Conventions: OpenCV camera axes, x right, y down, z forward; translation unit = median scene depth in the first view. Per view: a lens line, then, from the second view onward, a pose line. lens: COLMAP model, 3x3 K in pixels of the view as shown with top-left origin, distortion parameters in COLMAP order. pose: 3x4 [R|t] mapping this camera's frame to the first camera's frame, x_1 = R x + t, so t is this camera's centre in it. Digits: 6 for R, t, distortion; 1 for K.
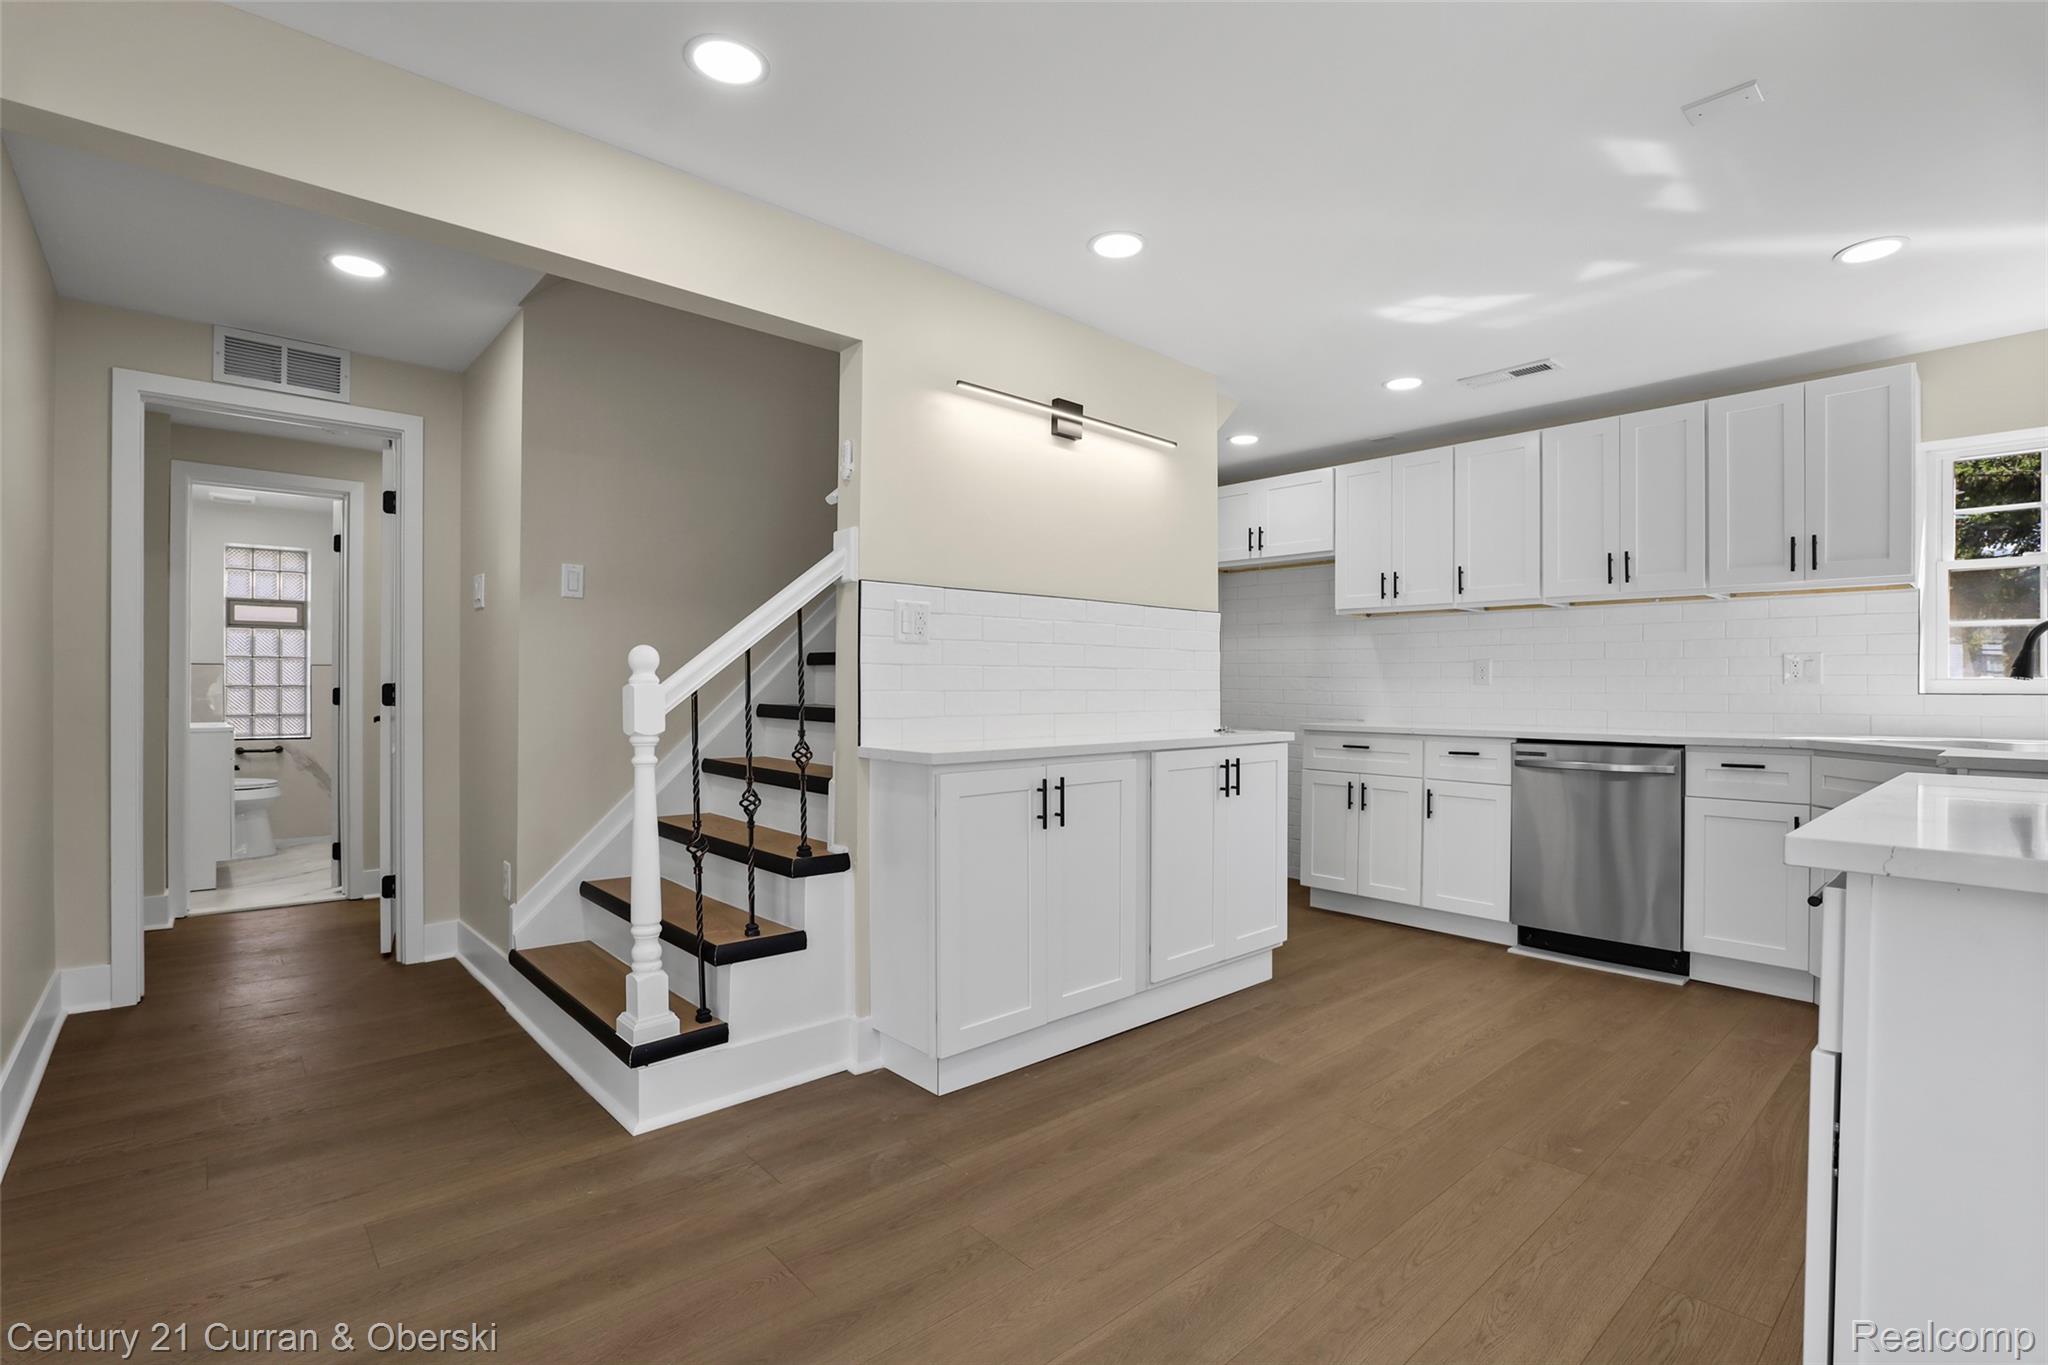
lens RADIAL K [[942.0, 0, 1025.8], [0, 942.0, 691.4], [0, 0, 1]] dist [-0.030325, 0.000227]
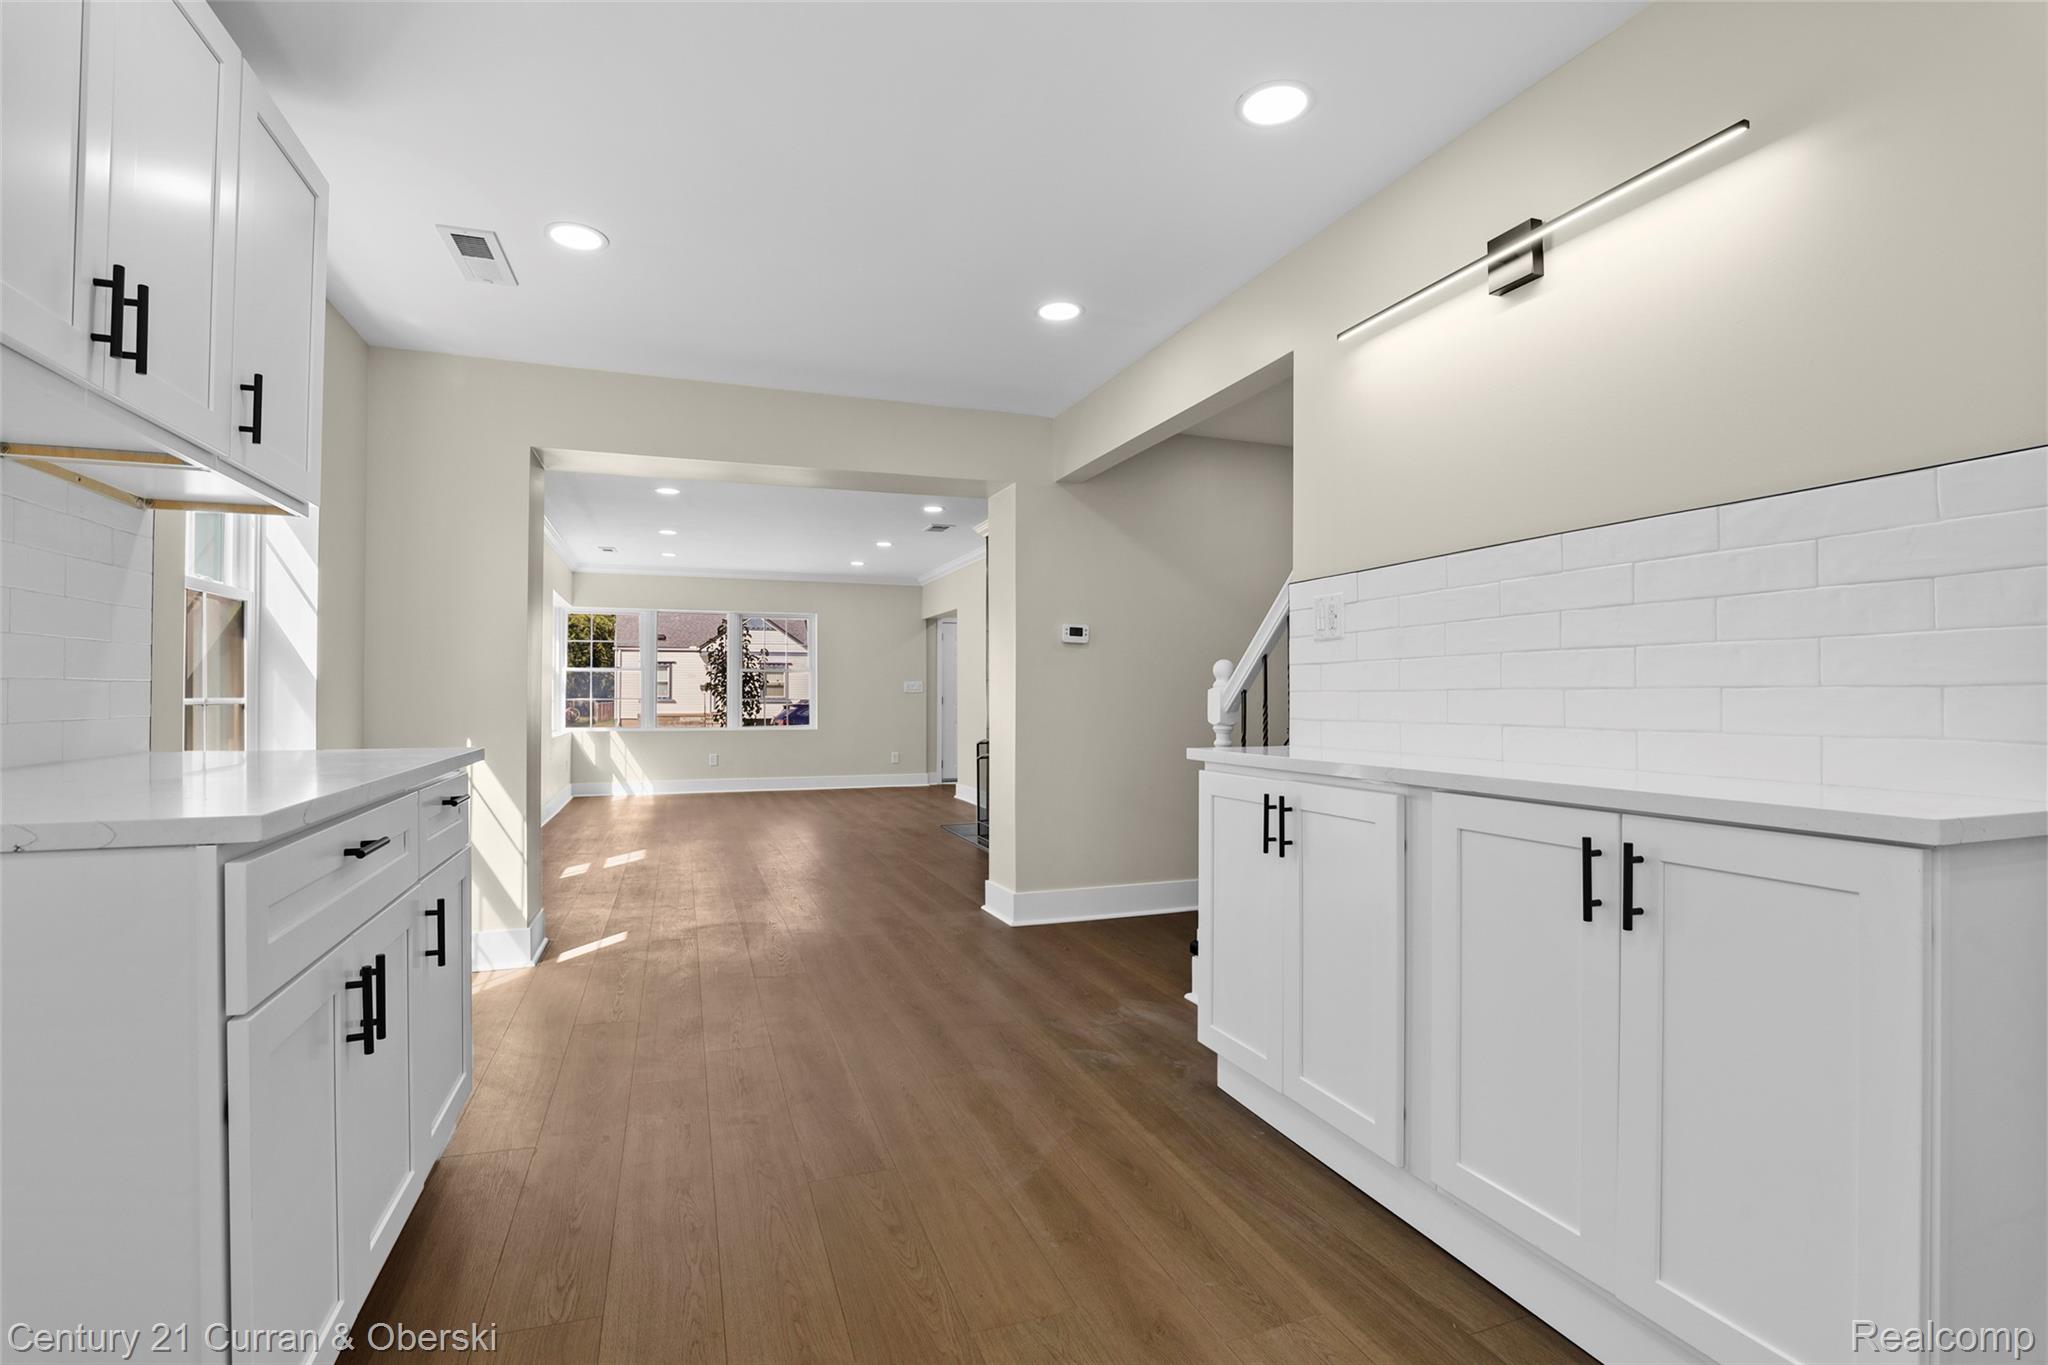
lens RADIAL K [[935.5, 0, 1018.7], [0, 935.5, 685.0], [0, 0, 1]] dist [-0.037233, 0.000230]
pose [[-0.374113, -0.016171, -0.927242, 0.784887], [-0.005307, 0.999869, -0.015296, 0.008166], [0.927368, -0.000802, -0.374150, 0.986723]]
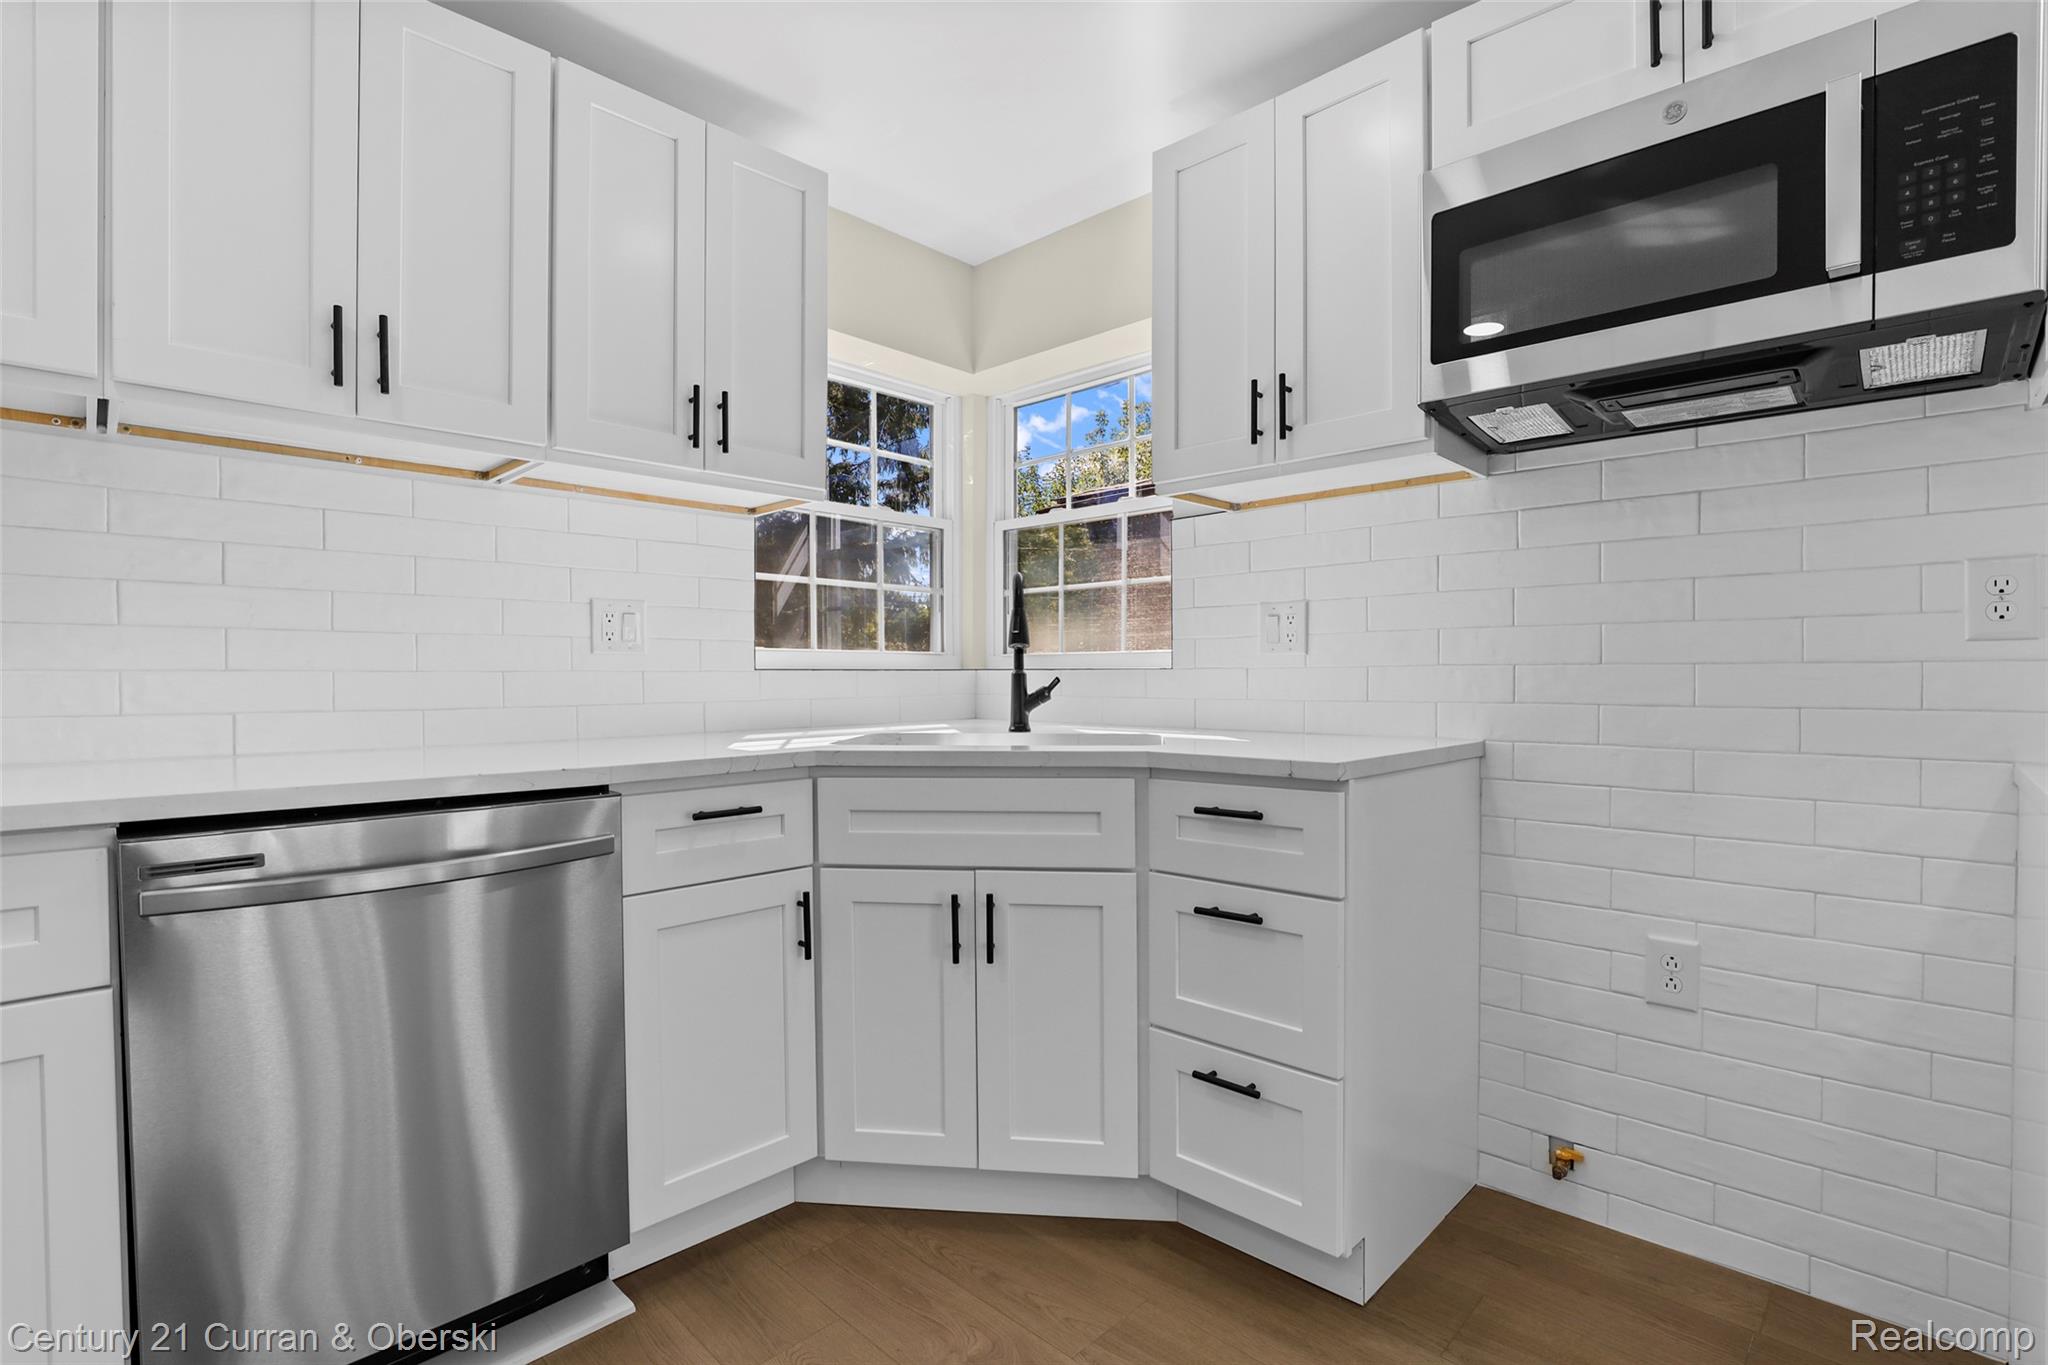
lens RADIAL K [[1036.3, 0, 1024.0], [0, 1036.3, 682.5], [0, 0, 1]] dist [0.017512, 0.000166]
pose [[-0.071480, -0.013616, 0.997349, 0.227020], [0.004757, 0.999891, 0.013991, 0.002564], [-0.997431, 0.005744, -0.071407, 0.984891]]
